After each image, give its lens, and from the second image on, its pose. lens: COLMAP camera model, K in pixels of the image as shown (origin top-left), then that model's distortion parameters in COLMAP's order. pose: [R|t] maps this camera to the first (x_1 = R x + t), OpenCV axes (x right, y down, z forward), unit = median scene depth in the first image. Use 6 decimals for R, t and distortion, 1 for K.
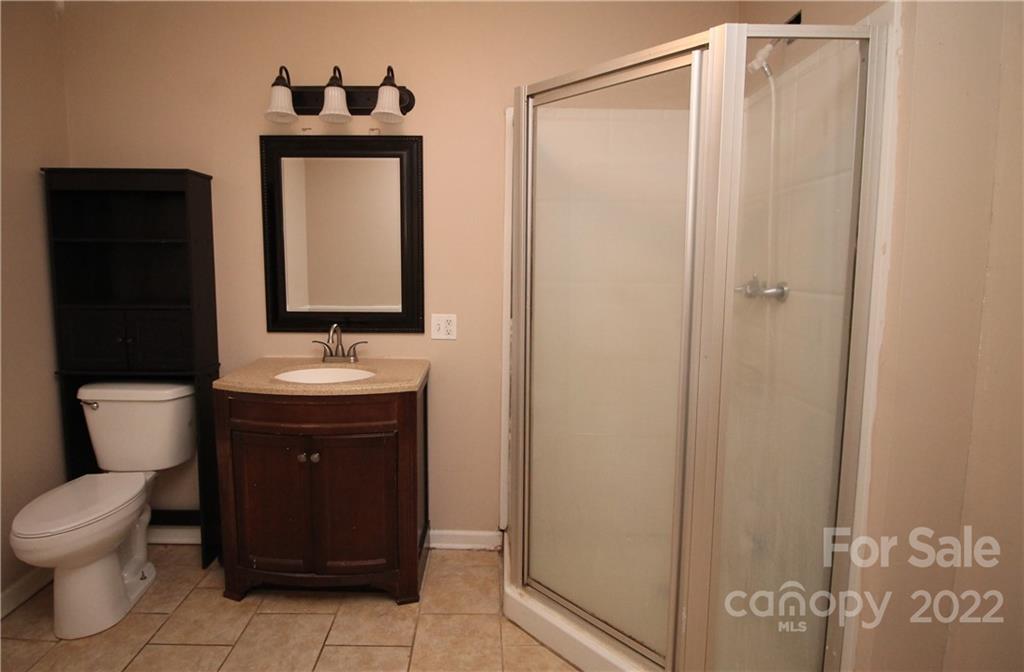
lens RADIAL K [[537.1, 0, 510.0], [0, 537.1, 298.6], [0, 0, 1]] dist [-0.004403, -0.001587]
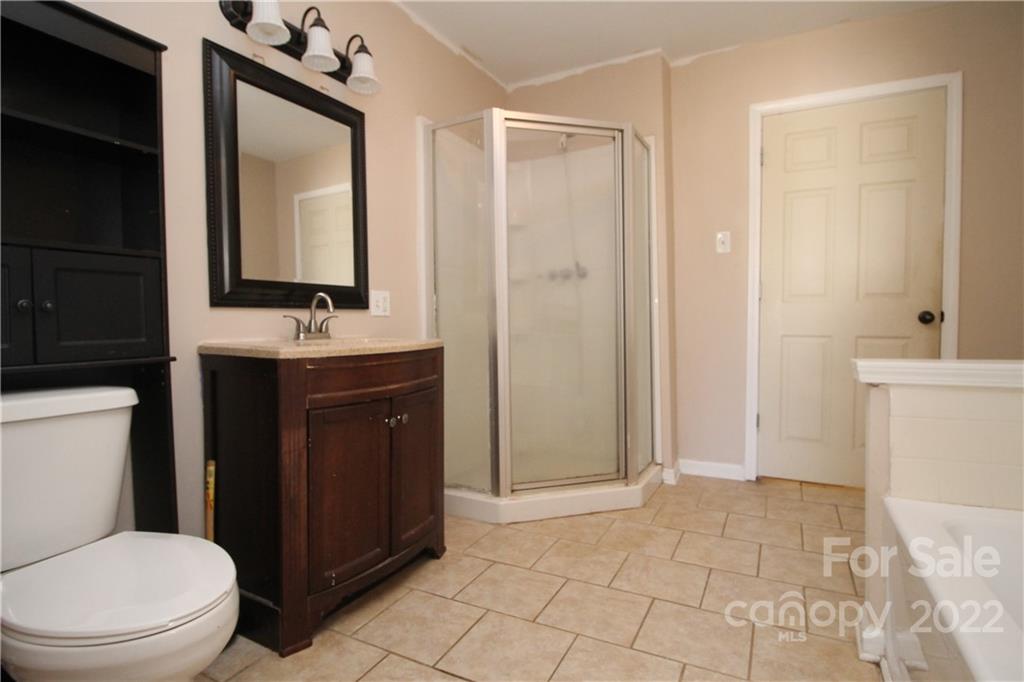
lens RADIAL K [[514.3, 0, 510.5], [0, 514.3, 334.9], [0, 0, 1]] dist [0.001306, -0.017000]
pose [[0.466332, -0.036107, 0.883873, -1.008117], [0.101843, 0.994714, -0.013098, 0.171793], [-0.878728, 0.096124, 0.467544, 0.379930]]
